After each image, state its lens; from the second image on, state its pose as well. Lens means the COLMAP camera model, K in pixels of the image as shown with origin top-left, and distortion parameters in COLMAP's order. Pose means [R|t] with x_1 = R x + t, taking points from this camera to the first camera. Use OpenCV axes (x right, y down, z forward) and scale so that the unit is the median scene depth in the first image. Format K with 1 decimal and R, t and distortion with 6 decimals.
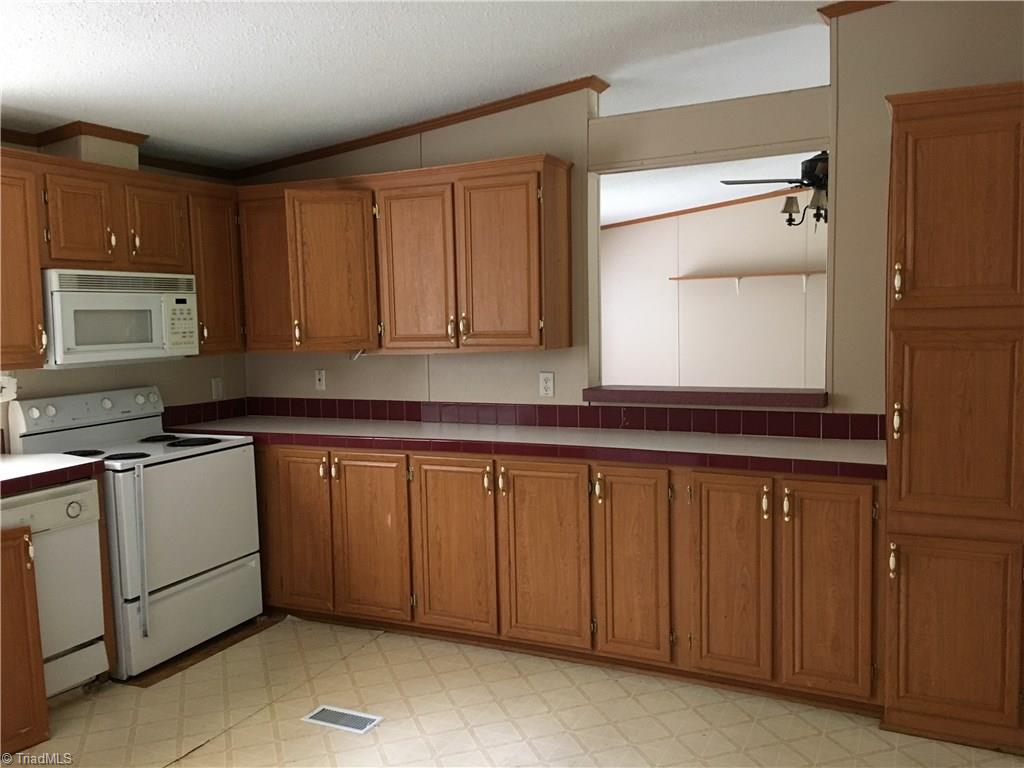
lens RADIAL K [[858.7, 0, 512.0], [0, 858.7, 384.0], [0, 0, 1]] dist [0.085556, -0.120082]
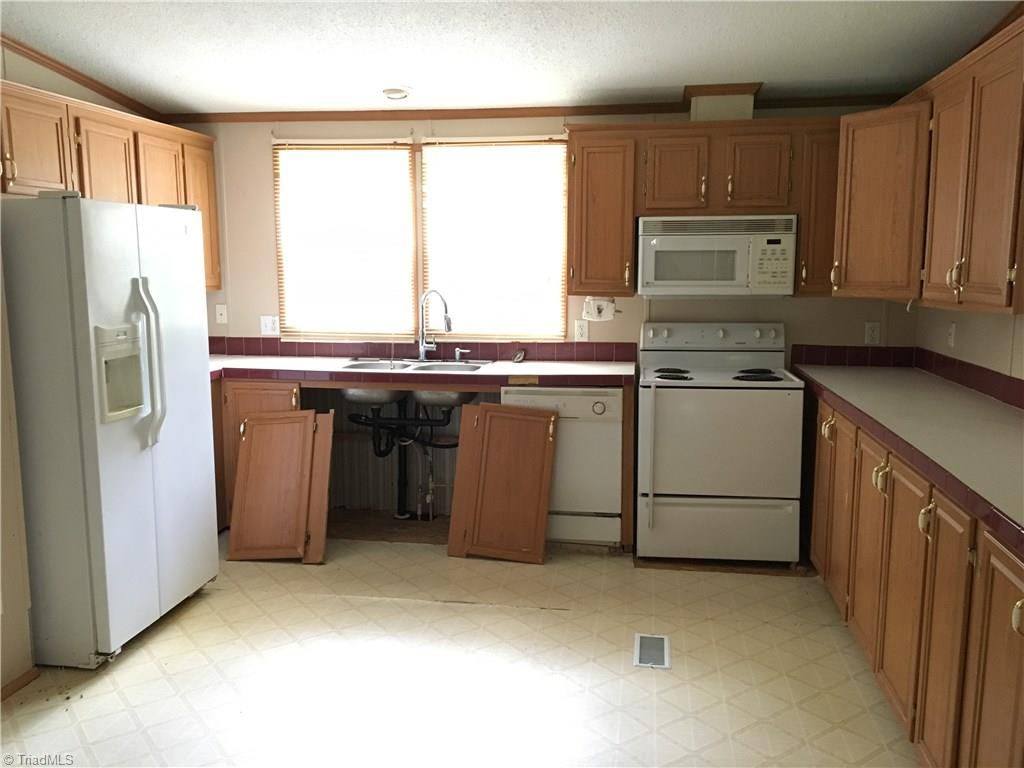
lens RADIAL K [[858.7, 0, 512.0], [0, 858.7, 384.0], [0, 0, 1]] dist [0.085556, -0.120082]
pose [[0.298048, 0.154409, -0.941980, 0.545856], [-0.082718, 0.987296, 0.135664, -0.044098], [0.950960, 0.037484, 0.307033, 0.410485]]
